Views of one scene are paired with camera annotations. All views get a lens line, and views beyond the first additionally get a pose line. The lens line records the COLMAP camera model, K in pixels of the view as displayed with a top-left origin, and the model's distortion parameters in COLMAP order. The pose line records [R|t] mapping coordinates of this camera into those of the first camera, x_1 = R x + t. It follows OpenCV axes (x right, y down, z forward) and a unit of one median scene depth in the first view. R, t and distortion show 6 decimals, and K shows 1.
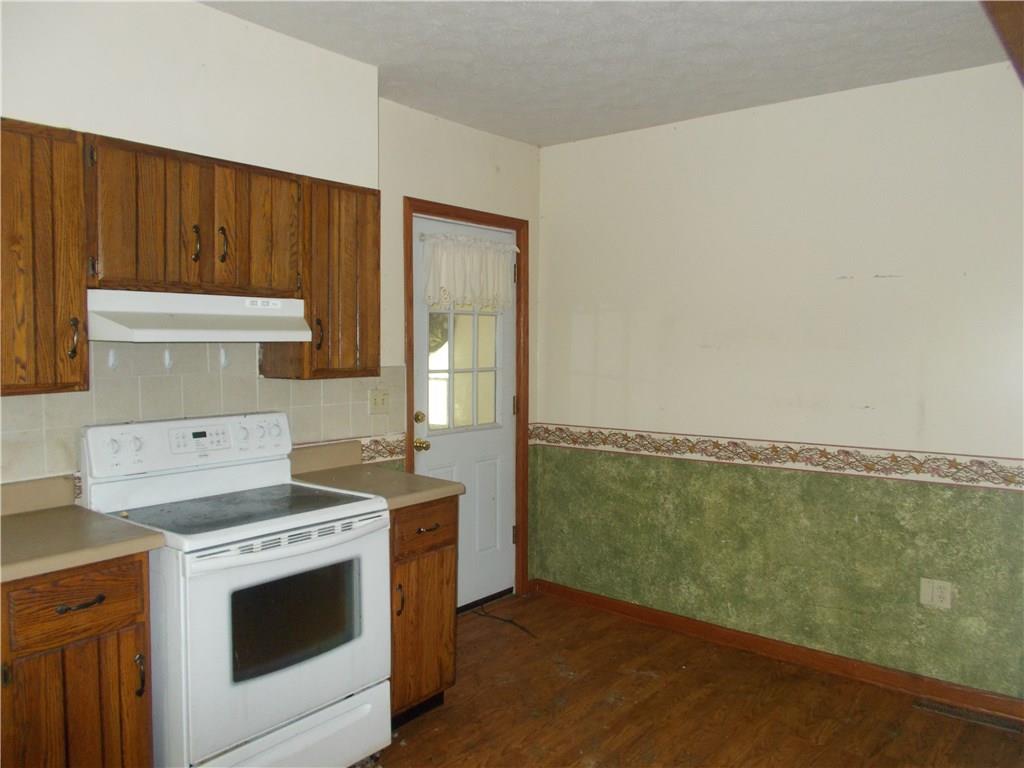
lens RADIAL K [[767.4, 0, 514.2], [0, 767.4, 382.4], [0, 0, 1]] dist [-0.025276, 0.005846]
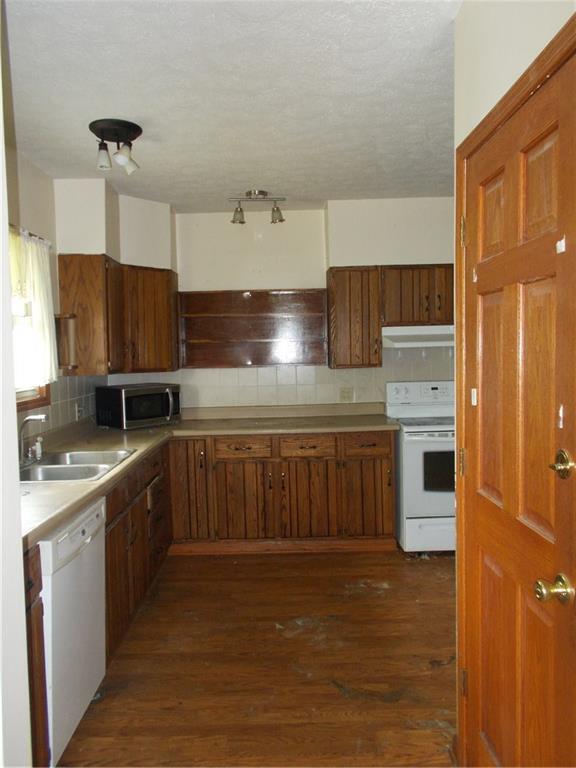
lens RADIAL K [[575.5, 0, 287.7], [0, 575.5, 383.1], [0, 0, 1]] dist [-0.025276, 0.005846]
pose [[0.645075, 0.036586, -0.763243, 0.672042], [-0.013090, 0.999236, 0.036835, -0.002300], [0.764008, -0.013770, 0.645060, -0.452856]]
